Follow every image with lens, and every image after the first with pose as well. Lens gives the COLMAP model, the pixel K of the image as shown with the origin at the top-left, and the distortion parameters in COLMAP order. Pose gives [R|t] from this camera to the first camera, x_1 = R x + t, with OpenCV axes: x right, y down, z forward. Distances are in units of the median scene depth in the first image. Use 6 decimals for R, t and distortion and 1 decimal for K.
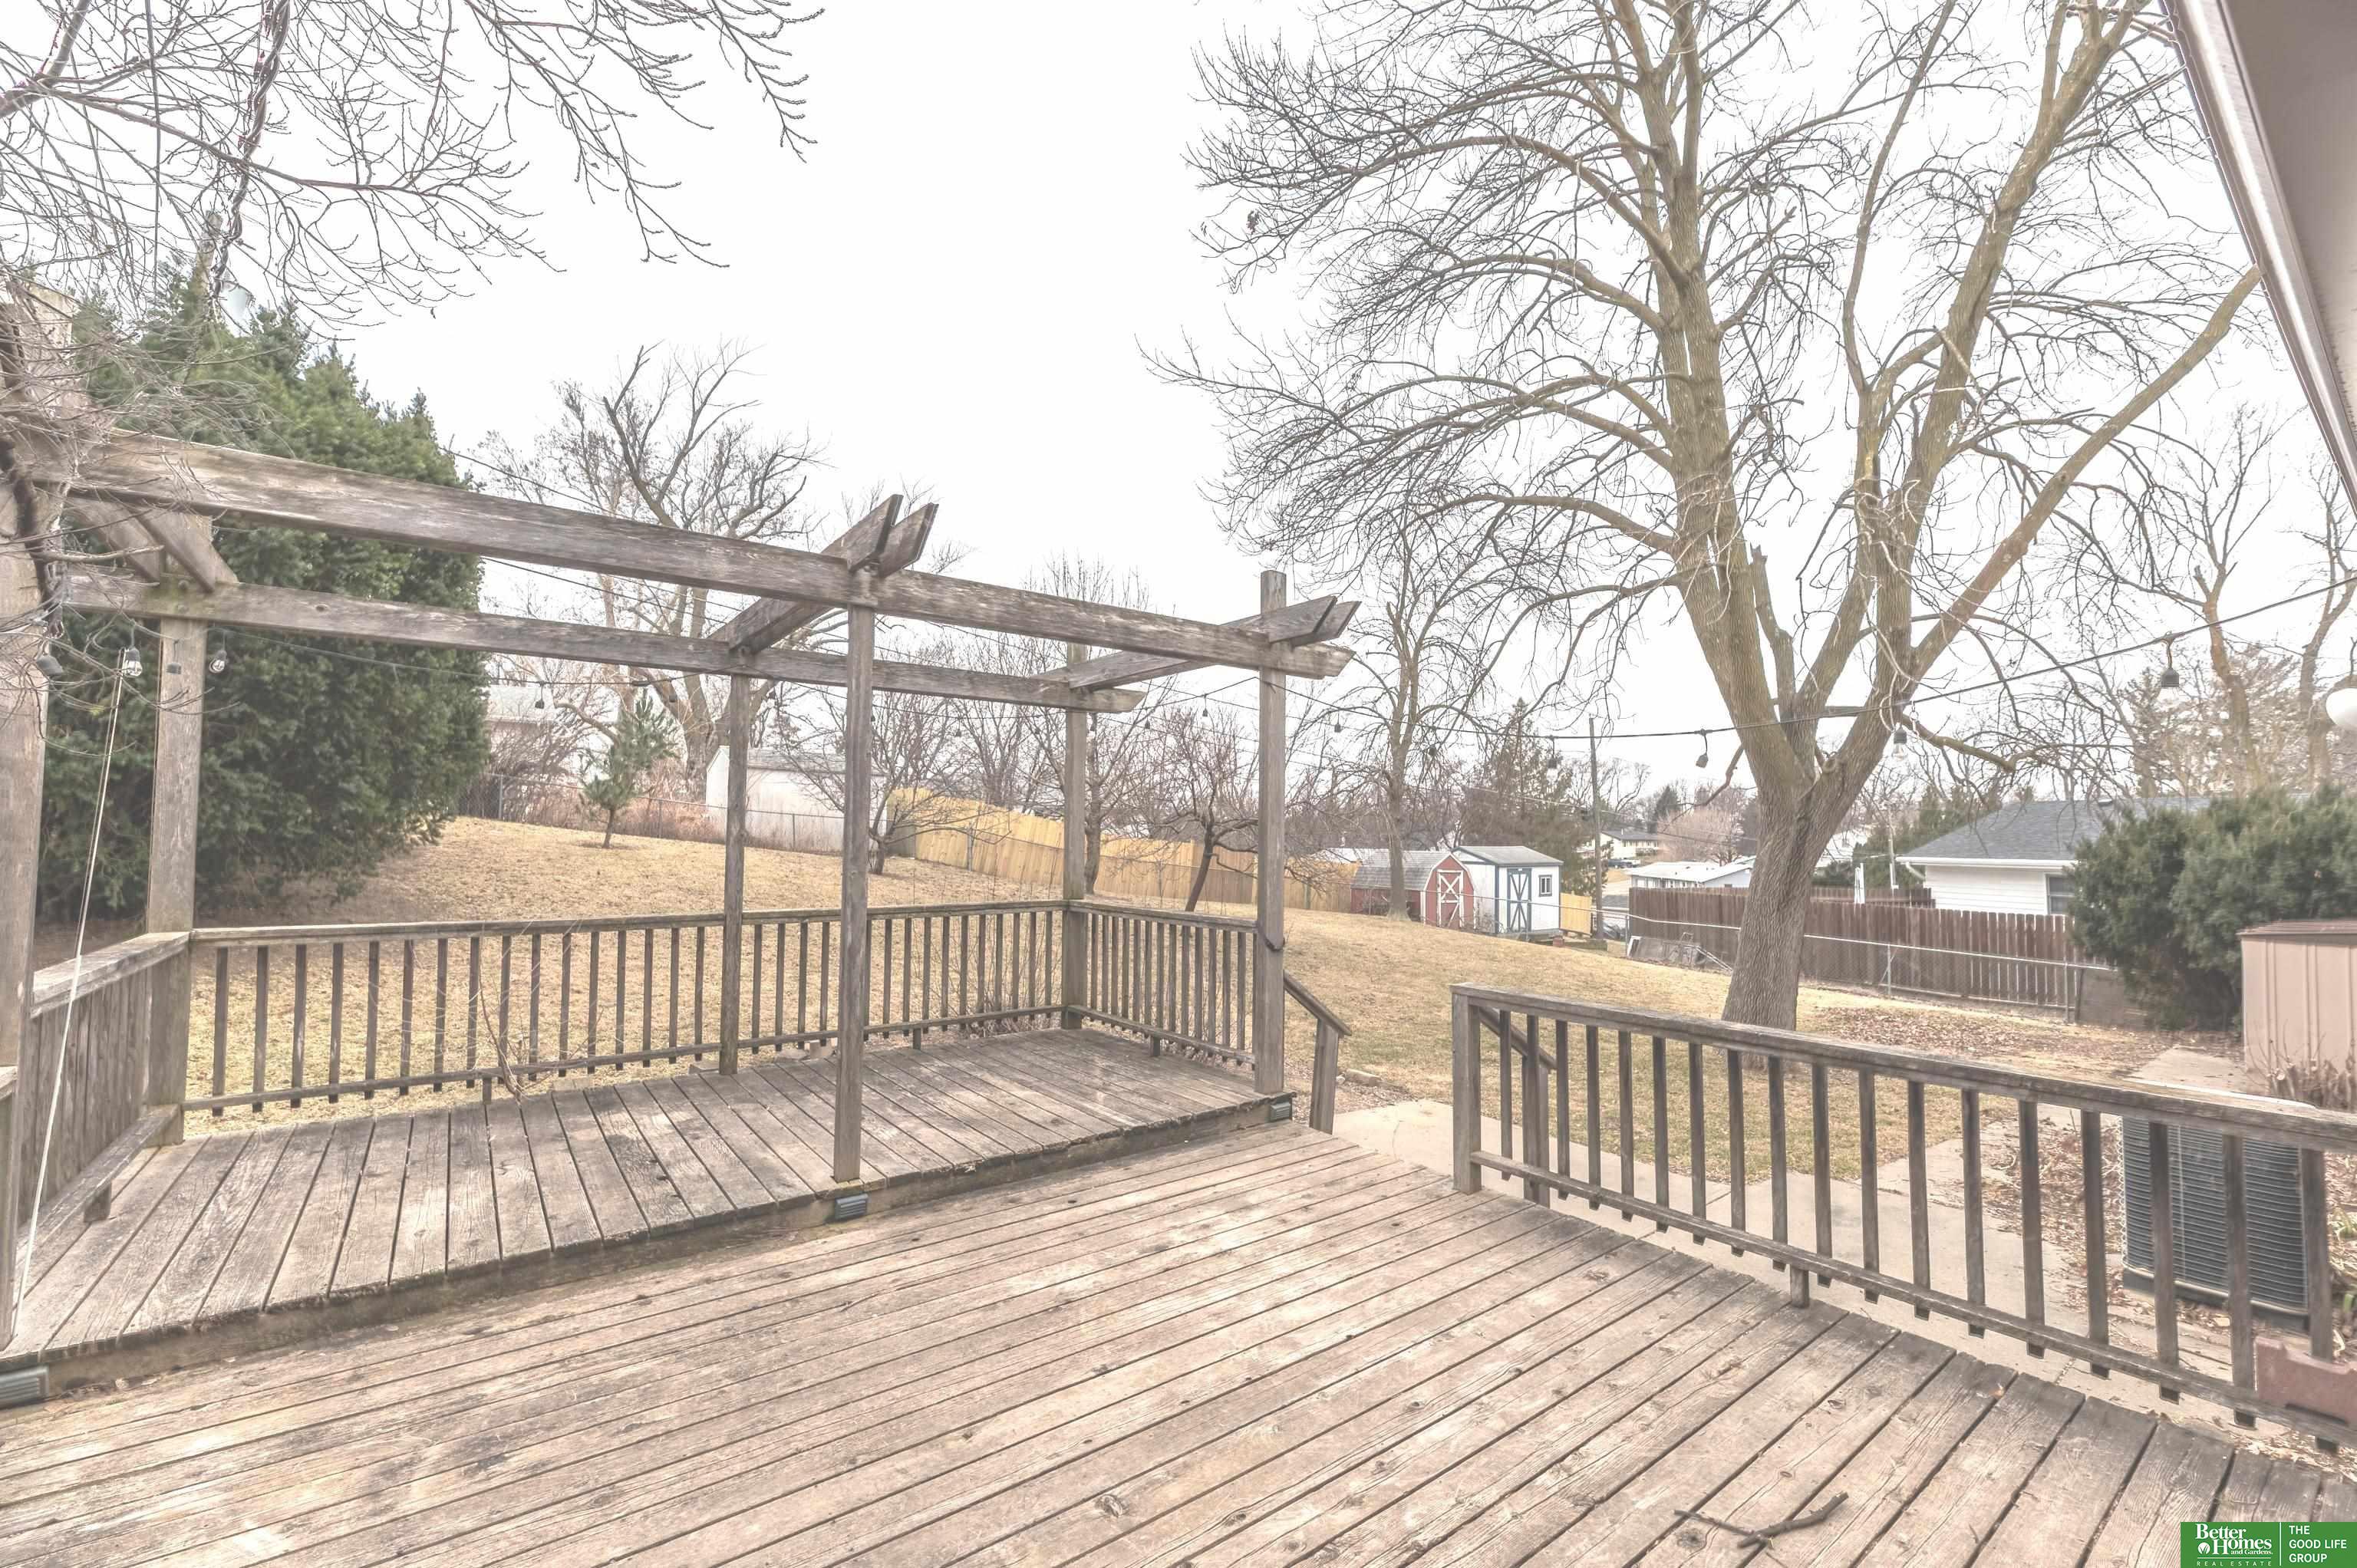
lens RADIAL K [[975.3, 0, 1178.5], [0, 975.3, 784.0], [0, 0, 1]] dist [-0.002029, -0.000292]
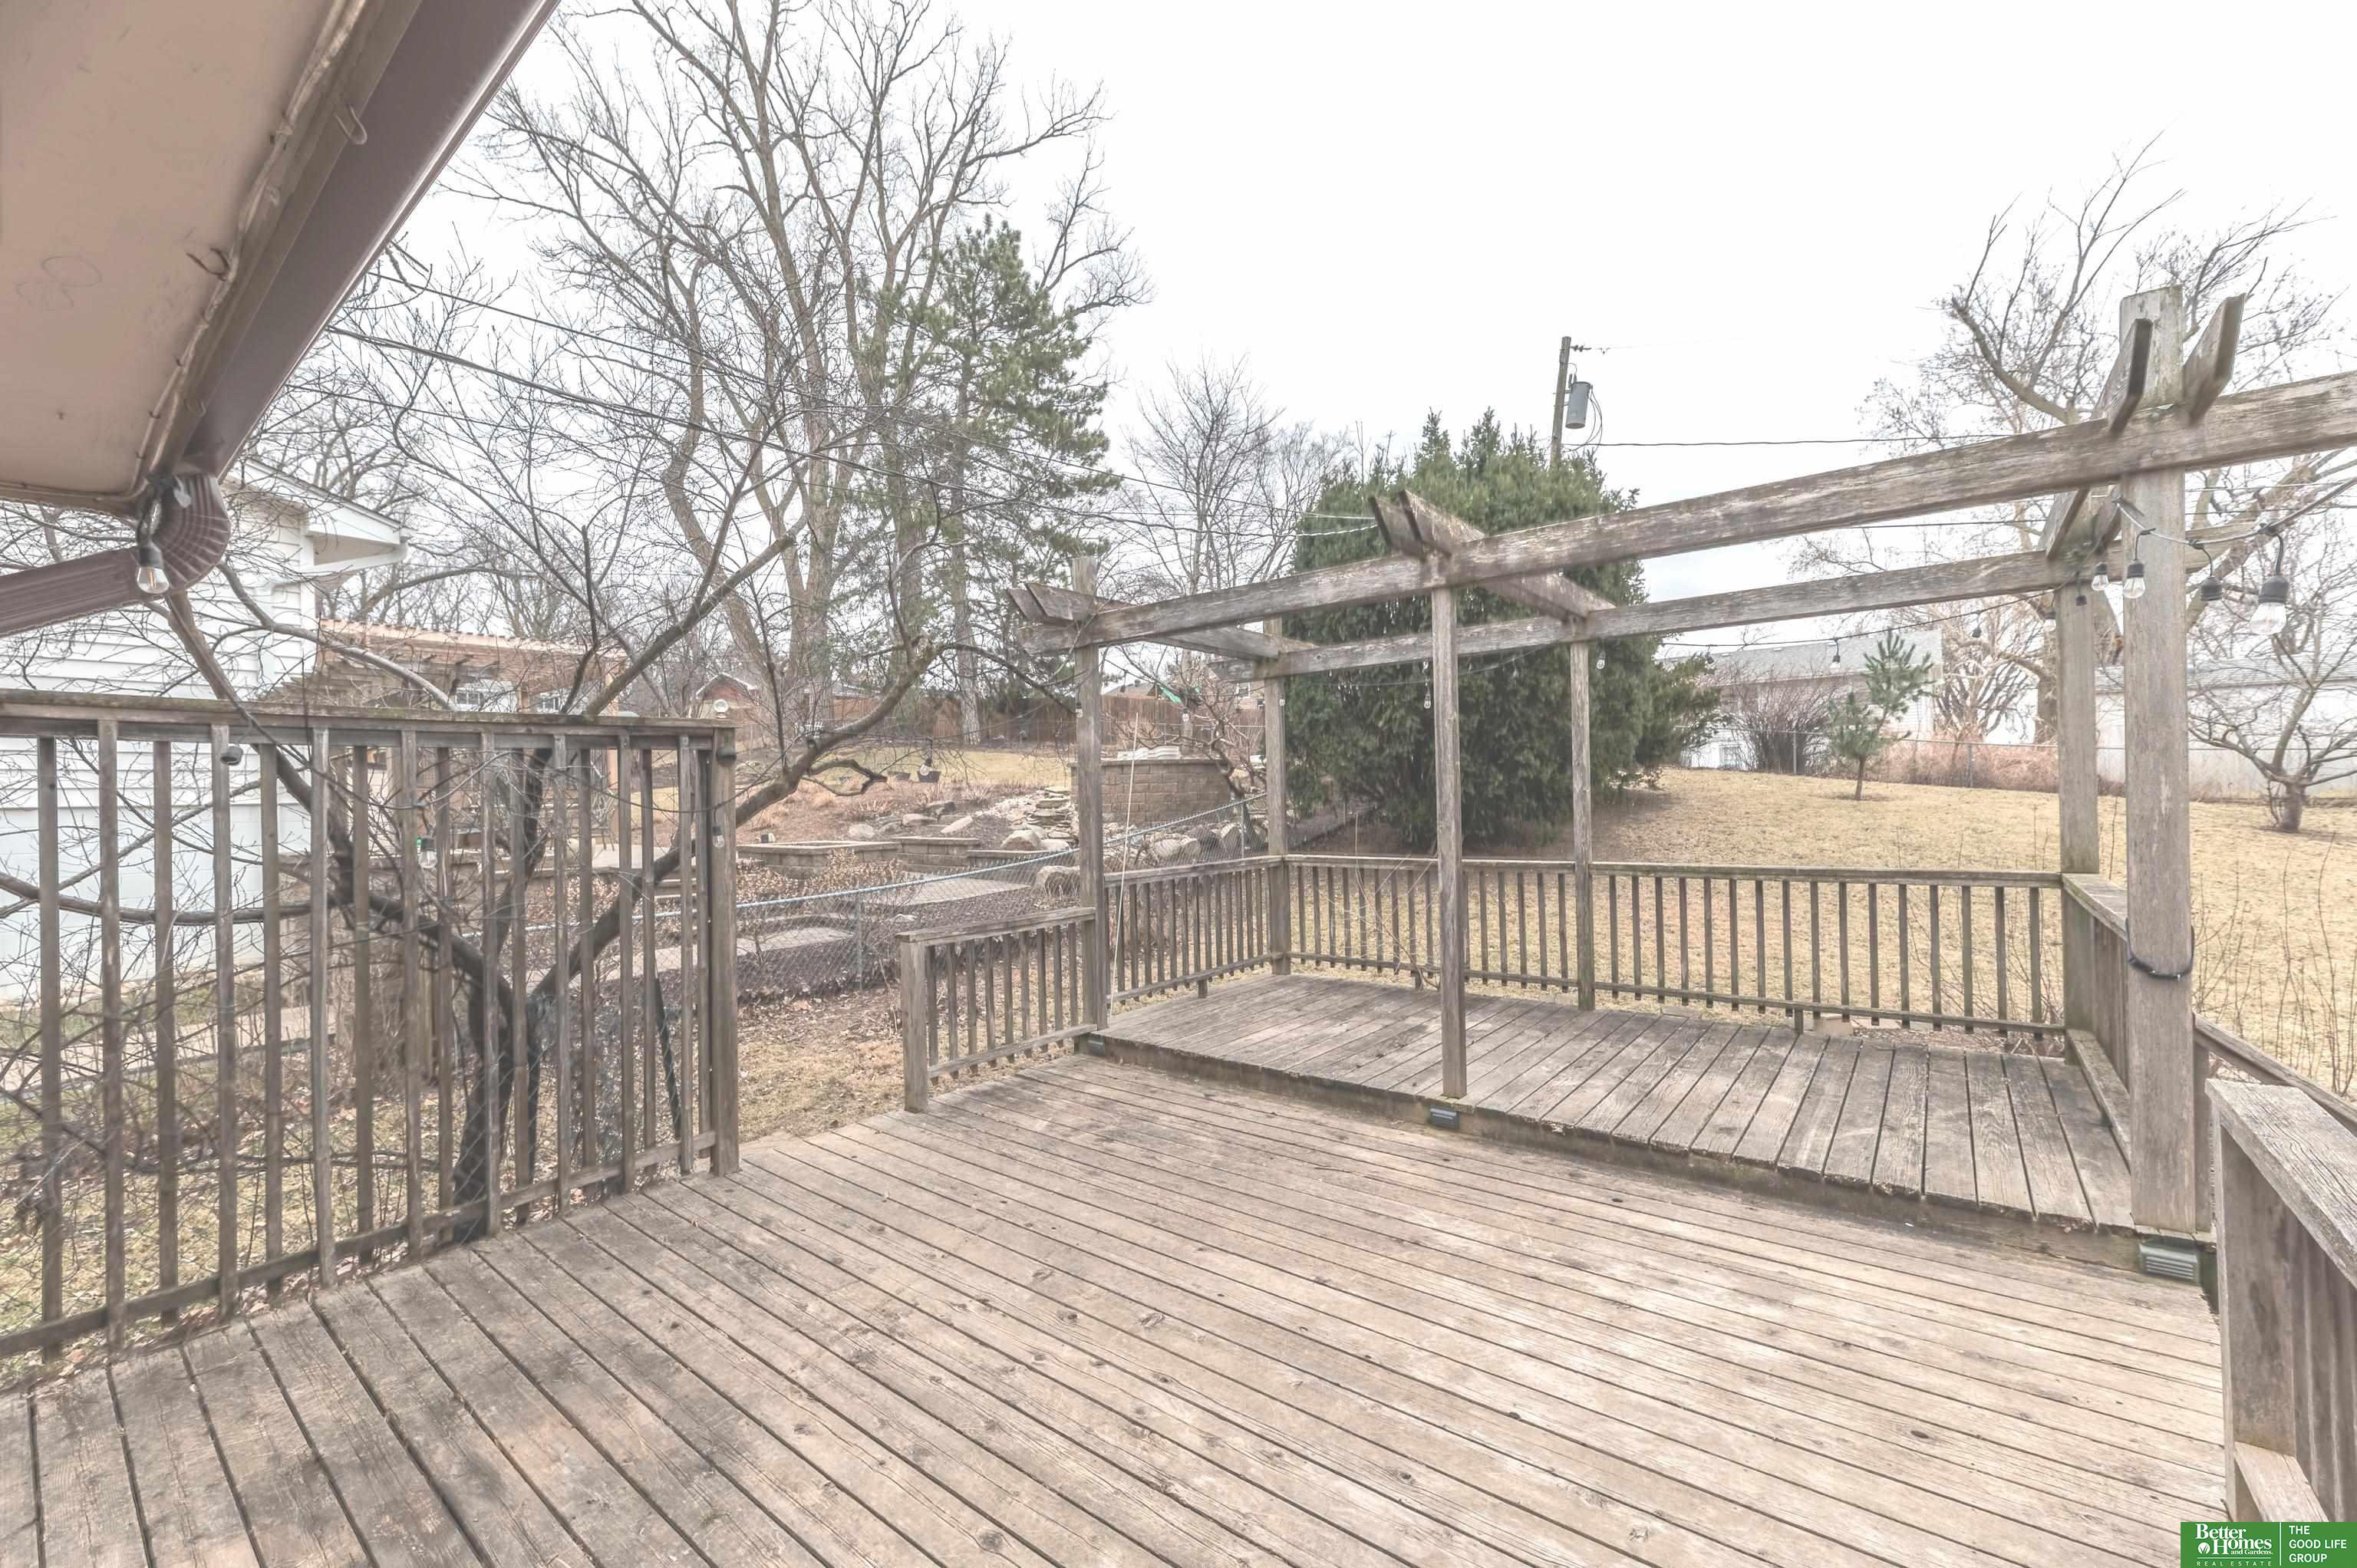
lens RADIAL K [[942.7, 0, 1181.4], [0, 942.7, 794.6], [0, 0, 1]] dist [0.000548, -0.000094]
pose [[0.251219, -0.017077, -0.967780, 0.654320], [0.080241, 0.996770, 0.003240, 0.019114], [0.964599, -0.078469, 0.251778, 0.428627]]
